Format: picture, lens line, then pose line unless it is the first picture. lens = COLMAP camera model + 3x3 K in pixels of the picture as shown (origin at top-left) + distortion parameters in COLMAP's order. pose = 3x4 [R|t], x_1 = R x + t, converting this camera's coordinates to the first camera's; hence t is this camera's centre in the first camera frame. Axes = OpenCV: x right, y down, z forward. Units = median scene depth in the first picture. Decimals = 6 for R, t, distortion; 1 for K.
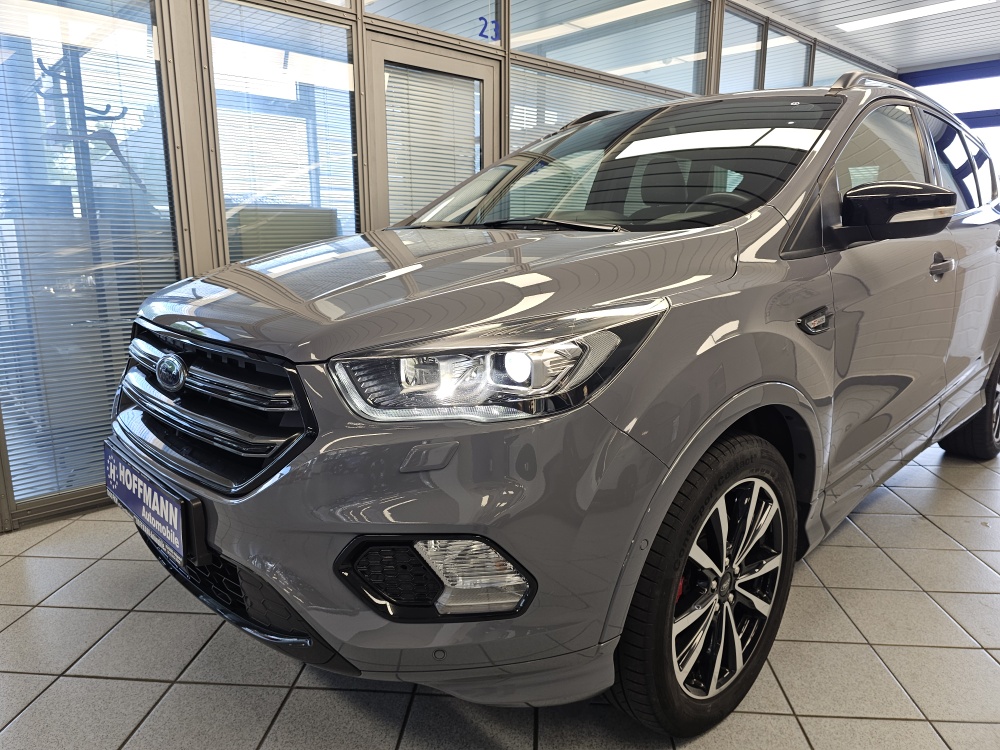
lens RADIAL K [[684.9, 0, 498.2], [0, 684.9, 373.1], [0, 0, 1]] dist [0.049924, -0.056994]
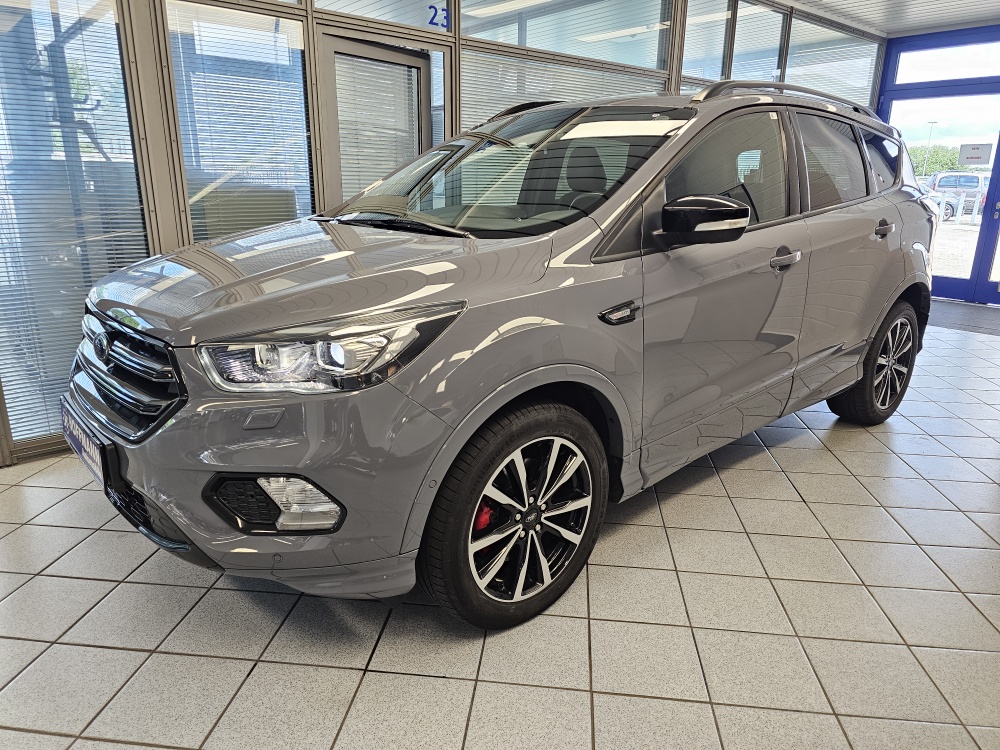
lens RADIAL K [[684.9, 0, 503.1], [0, 684.9, 376.5], [0, 0, 1]] dist [0.049924, -0.056994]
pose [[0.999293, 0.020298, -0.031637, 0.309566], [-0.017783, 0.996807, 0.077842, -0.057738], [0.033115, -0.077224, 0.996464, -0.266715]]
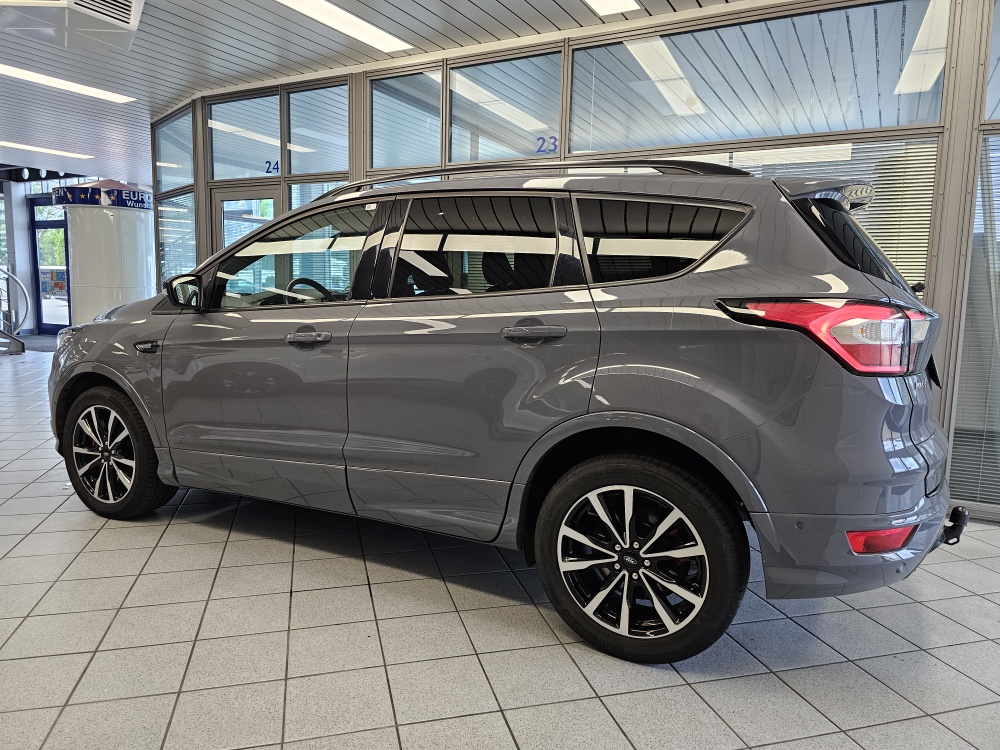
lens RADIAL K [[684.9, 0, 500.6], [0, 684.9, 377.1], [0, 0, 1]] dist [0.049924, -0.056994]
pose [[0.321821, 0.130860, -0.937714, 2.775591], [-0.216047, 0.974423, 0.061836, -0.345655], [0.921821, 0.182690, 0.341862, 1.350116]]
